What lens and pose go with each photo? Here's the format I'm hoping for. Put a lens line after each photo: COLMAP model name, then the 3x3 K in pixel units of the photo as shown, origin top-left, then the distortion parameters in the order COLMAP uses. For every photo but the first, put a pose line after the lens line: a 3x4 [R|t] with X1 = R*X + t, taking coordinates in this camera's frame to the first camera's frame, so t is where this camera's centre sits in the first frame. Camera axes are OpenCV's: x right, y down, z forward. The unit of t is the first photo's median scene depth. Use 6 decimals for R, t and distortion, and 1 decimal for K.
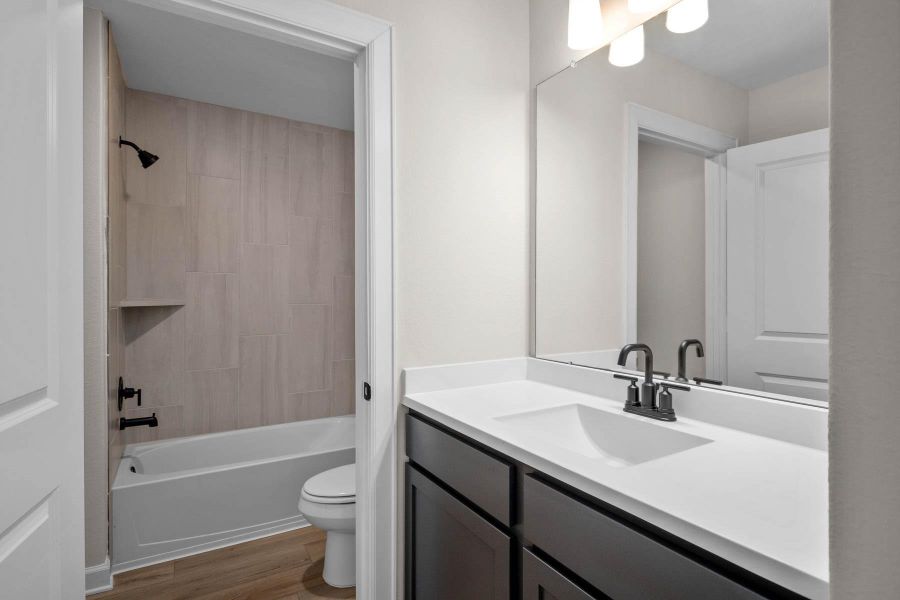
lens RADIAL K [[409.1, 0, 450.0], [0, 409.1, 300.0], [0, 0, 1]] dist [0.000575, -0.000002]
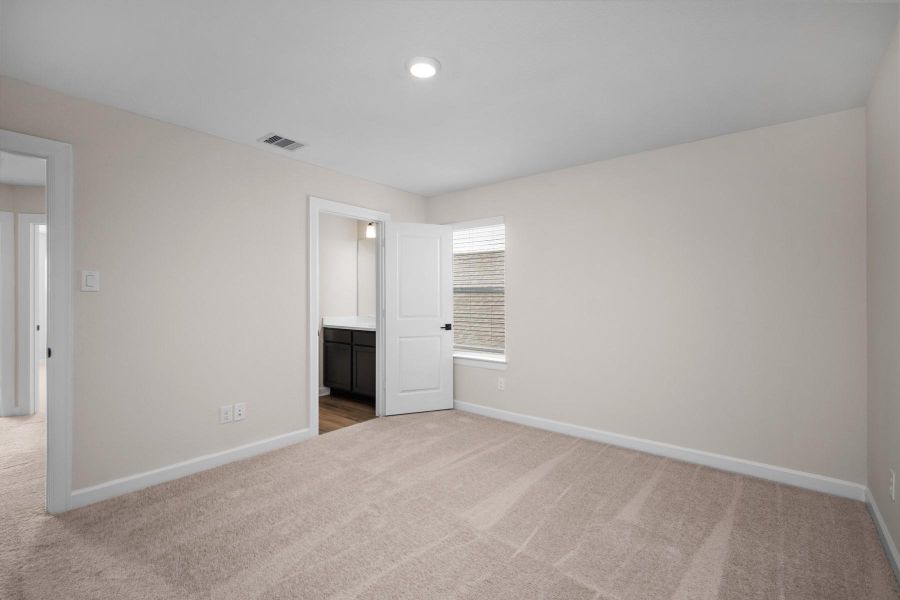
lens RADIAL K [[409.1, 0, 450.0], [0, 409.1, 300.0], [0, 0, 1]] dist [0.000575, -0.000002]
pose [[0.932255, -0.000906, 0.361801, -0.403339], [0.001276, 0.999999, -0.000782, 0.015223], [-0.361800, 0.001191, 0.932255, -3.111704]]
